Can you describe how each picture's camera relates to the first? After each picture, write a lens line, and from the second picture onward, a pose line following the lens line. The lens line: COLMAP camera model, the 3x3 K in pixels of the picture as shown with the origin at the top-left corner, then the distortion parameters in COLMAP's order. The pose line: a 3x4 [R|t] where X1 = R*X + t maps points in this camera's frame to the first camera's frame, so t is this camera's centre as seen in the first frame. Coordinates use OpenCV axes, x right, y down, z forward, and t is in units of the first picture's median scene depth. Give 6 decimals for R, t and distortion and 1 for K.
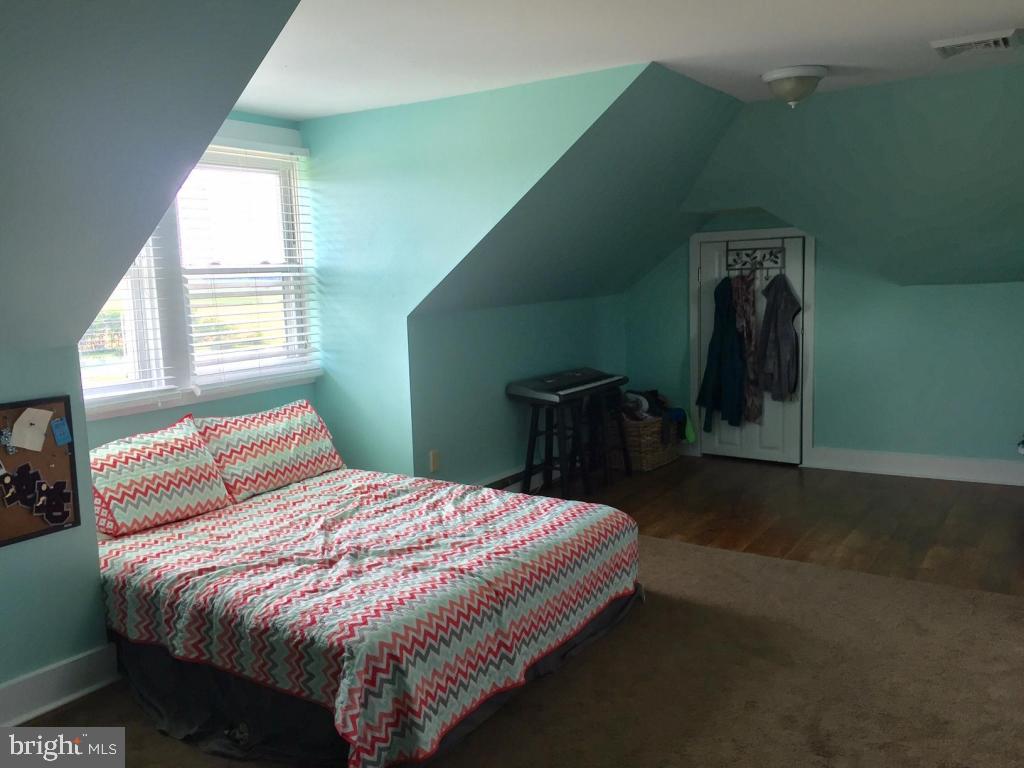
lens RADIAL K [[881.6, 0, 508.2], [0, 881.6, 382.1], [0, 0, 1]] dist [0.078980, -0.035870]
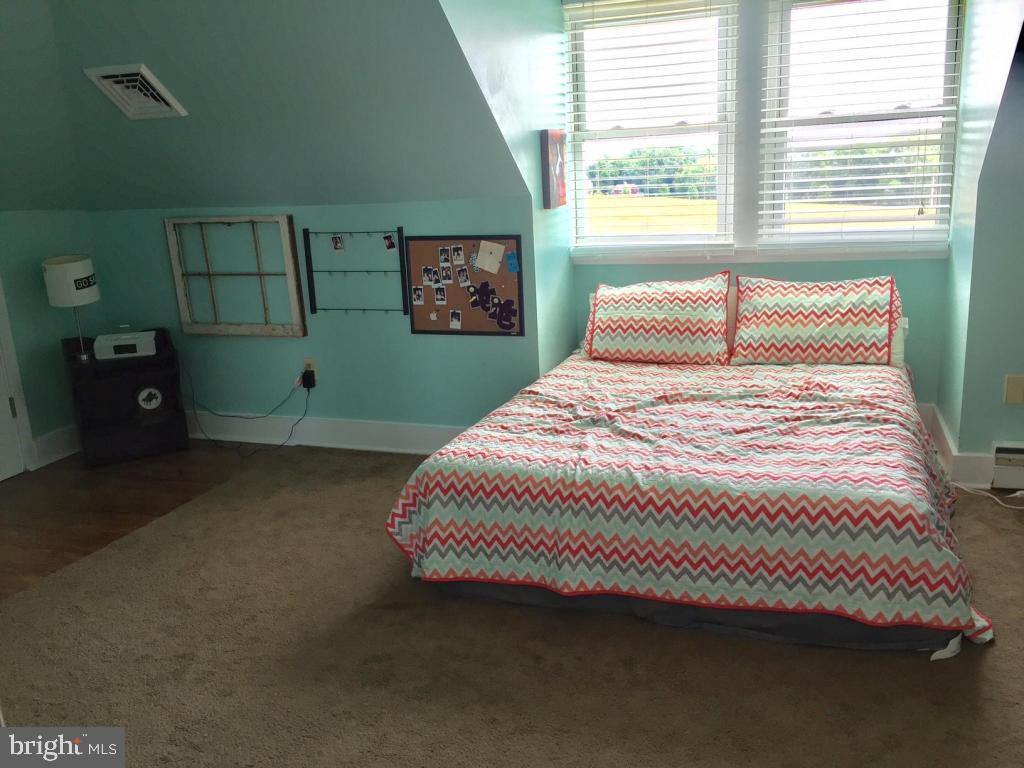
lens RADIAL K [[881.6, 0, 509.0], [0, 881.6, 389.2], [0, 0, 1]] dist [0.078980, -0.035870]
pose [[0.242547, 0.258980, -0.934933, 0.697238], [-0.084405, 0.965689, 0.245602, -0.075501], [0.966461, 0.019343, 0.256085, 0.609664]]
